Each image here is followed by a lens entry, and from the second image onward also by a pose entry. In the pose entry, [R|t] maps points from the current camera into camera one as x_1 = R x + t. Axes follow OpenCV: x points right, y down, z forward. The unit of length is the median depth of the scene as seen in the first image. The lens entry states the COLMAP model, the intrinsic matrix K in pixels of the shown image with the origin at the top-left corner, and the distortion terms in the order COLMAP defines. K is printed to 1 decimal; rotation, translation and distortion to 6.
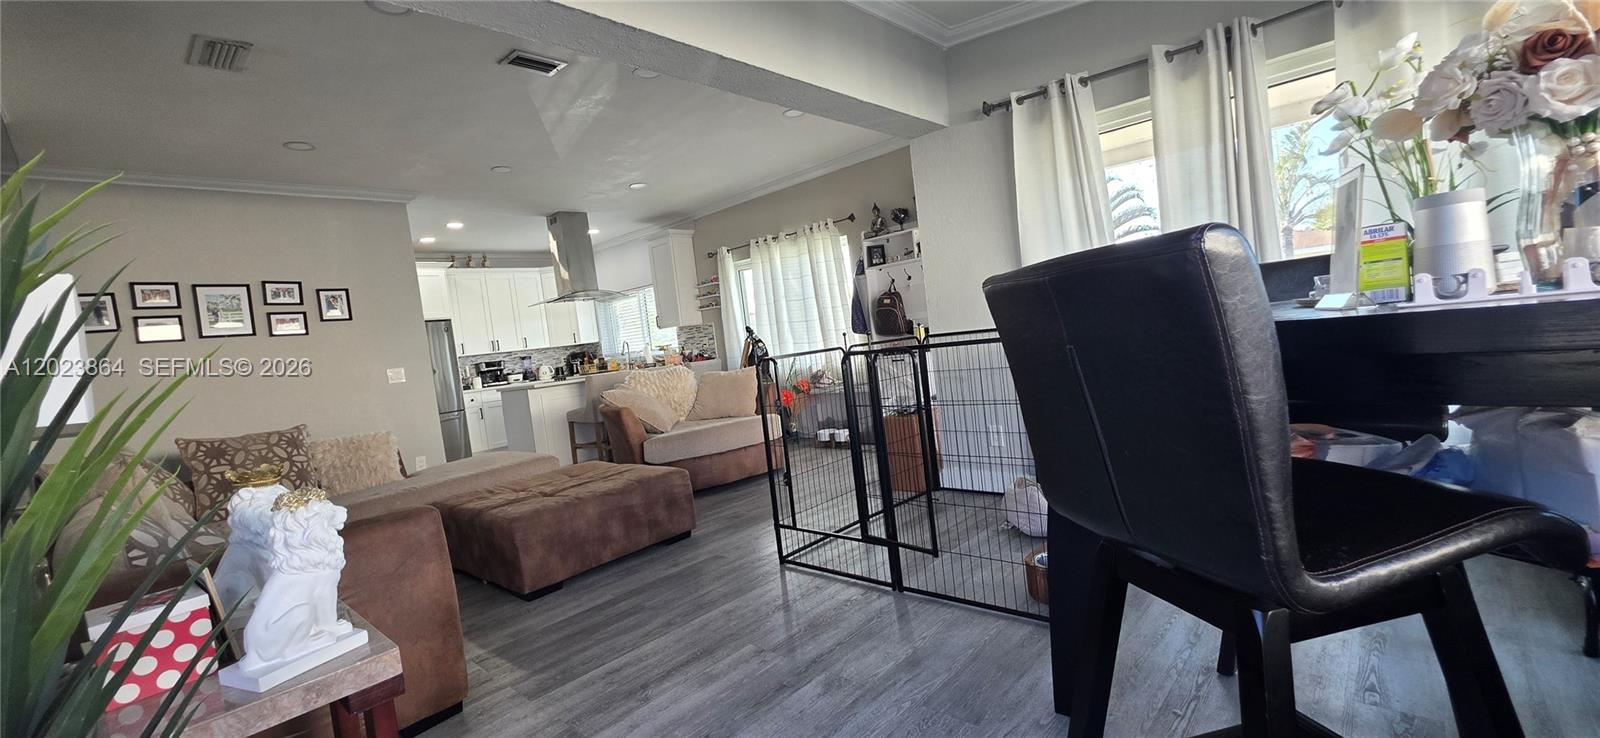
lens RADIAL K [[638.6, 0, 806.1], [0, 638.6, 373.9], [0, 0, 1]] dist [0.006061, -0.001349]
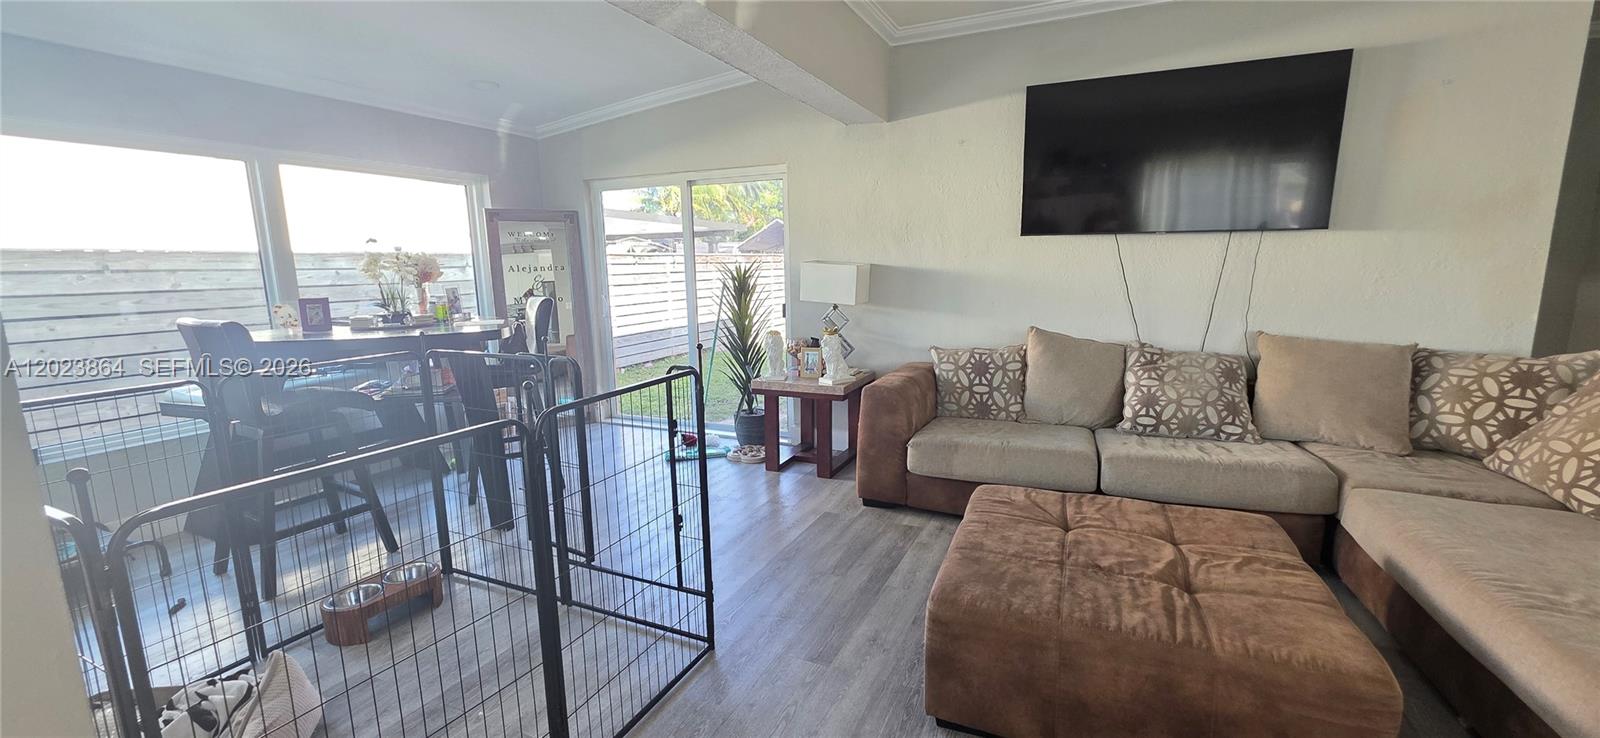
lens RADIAL K [[638.6, 0, 801.6], [0, 638.6, 367.6], [0, 0, 1]] dist [0.006061, -0.001349]
pose [[-0.944023, 0.181272, -0.275611, 0.009187], [0.110083, 0.960705, 0.254810, -0.196650], [0.310971, 0.210207, -0.926882, 1.771419]]
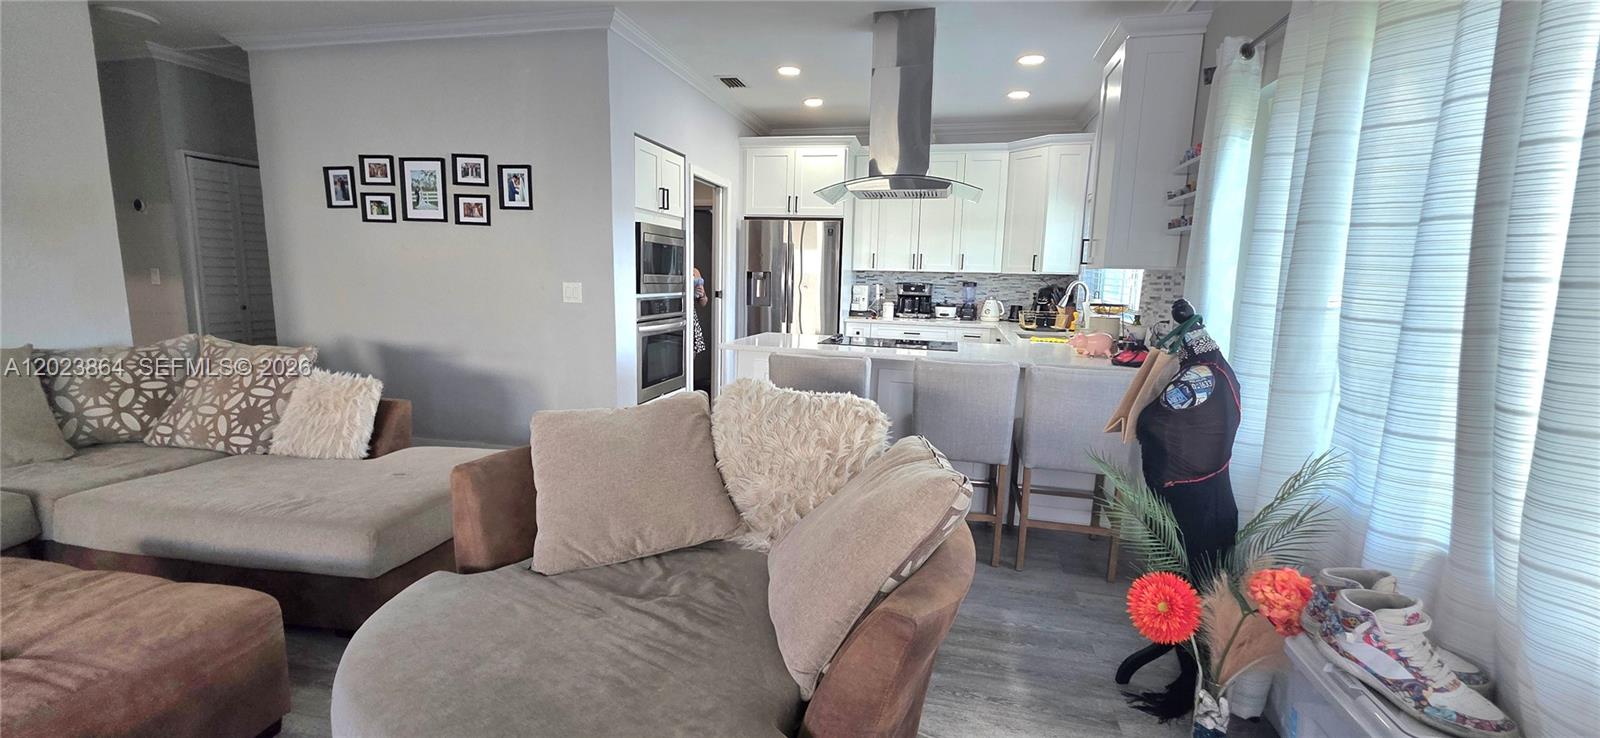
lens RADIAL K [[638.6, 0, 808.2], [0, 638.6, 368.2], [0, 0, 1]] dist [0.006061, -0.001349]
pose [[0.487508, 0.257670, -0.834232, 0.193777], [-0.135663, 0.966212, 0.219156, -0.203946], [0.862515, 0.006334, 0.505992, 1.641752]]
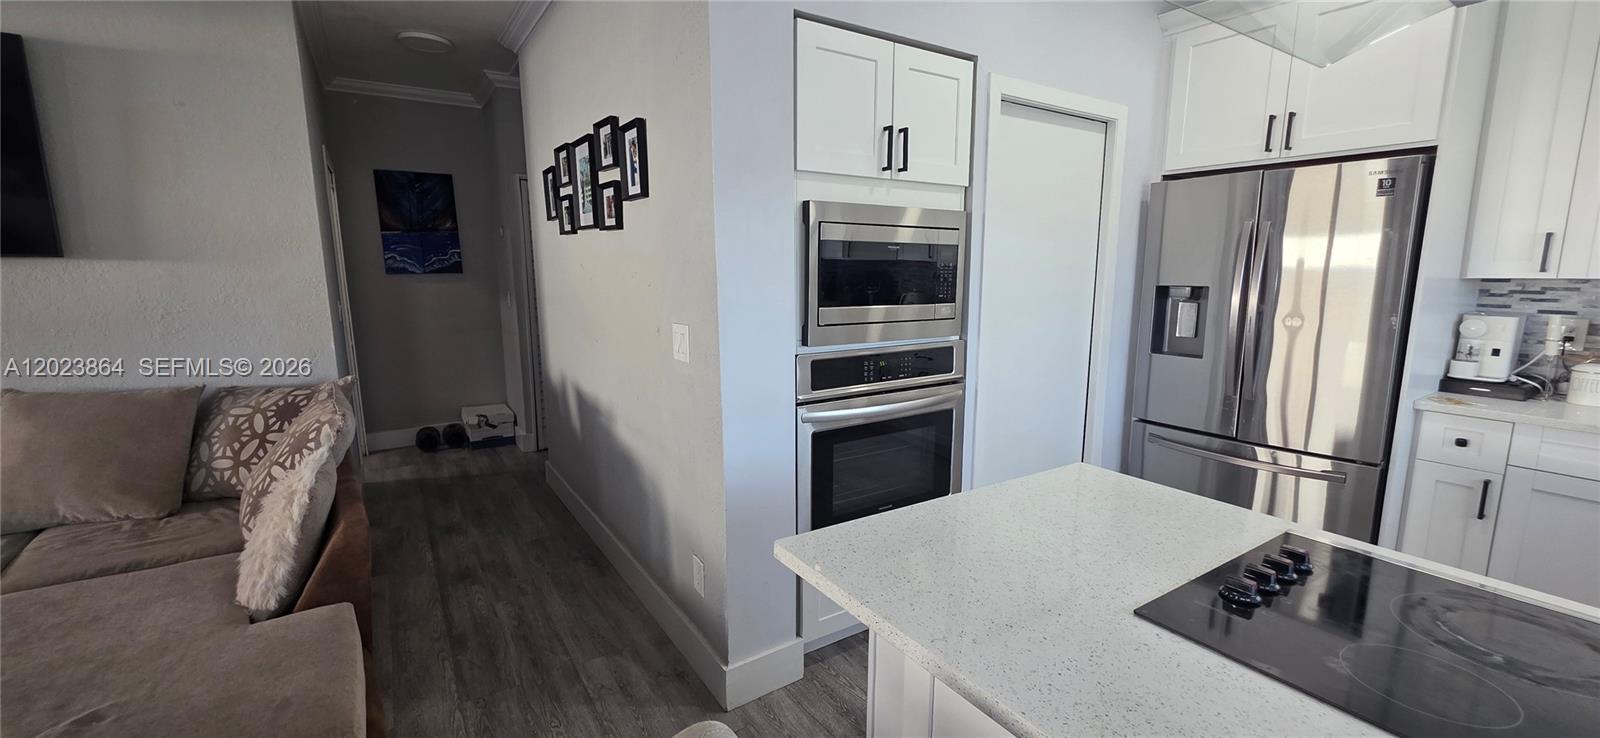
lens RADIAL K [[638.6, 0, 806.6], [0, 638.6, 367.3], [0, 0, 1]] dist [0.006061, -0.001349]
pose [[-0.237754, 0.270527, -0.932892, -0.557525], [-0.025663, 0.958347, 0.284450, -0.179645], [0.970986, 0.091570, -0.220909, 2.195085]]
